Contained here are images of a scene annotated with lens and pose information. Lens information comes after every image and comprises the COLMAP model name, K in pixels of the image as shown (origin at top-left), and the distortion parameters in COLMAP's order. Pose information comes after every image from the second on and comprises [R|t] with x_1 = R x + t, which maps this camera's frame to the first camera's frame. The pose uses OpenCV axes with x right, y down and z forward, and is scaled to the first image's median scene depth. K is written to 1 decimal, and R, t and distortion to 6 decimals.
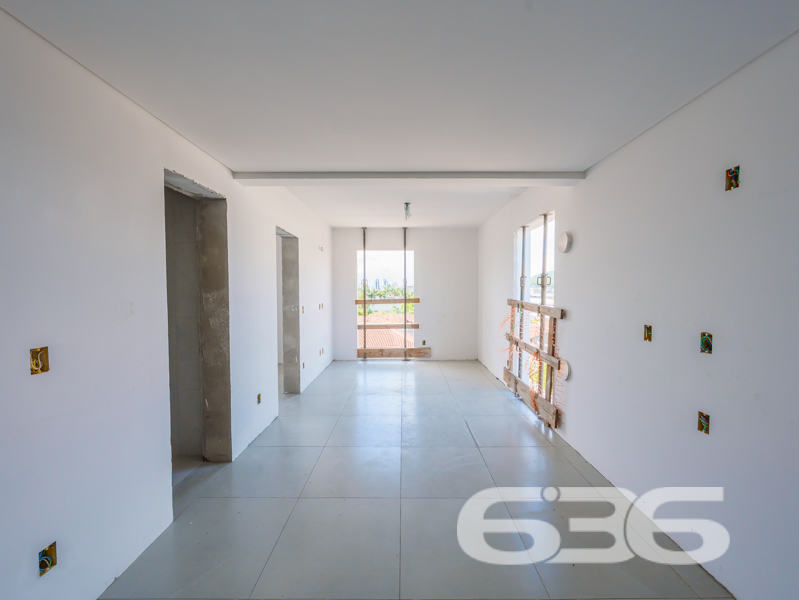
lens RADIAL K [[314.1, 0, 399.8], [0, 314.1, 299.8], [0, 0, 1]] dist [-0.001588, 0.000131]
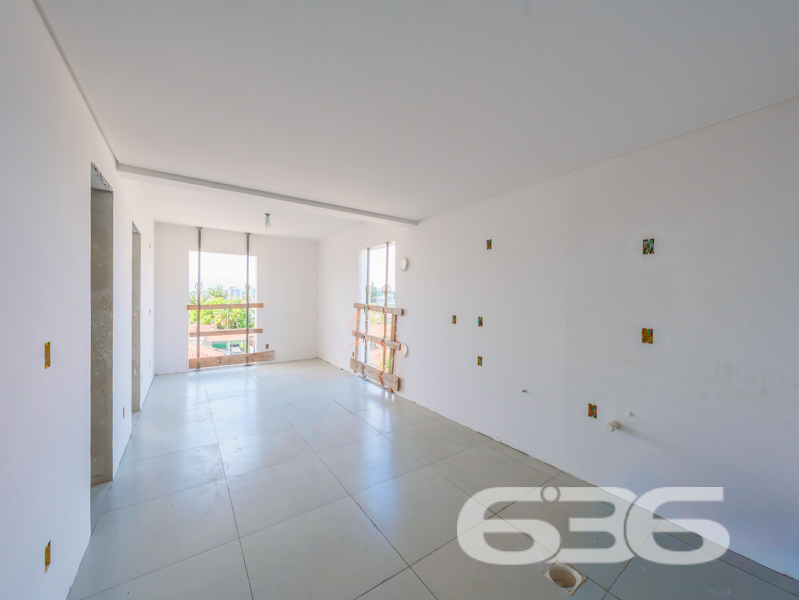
lens RADIAL K [[314.1, 0, 399.8], [0, 314.1, 299.8], [0, 0, 1]] dist [-0.001588, 0.000131]
pose [[0.818124, 0.006919, 0.575000, -0.246511], [0.006665, 0.999746, -0.021513, 0.013763], [-0.575003, 0.021432, 0.817871, -0.147535]]
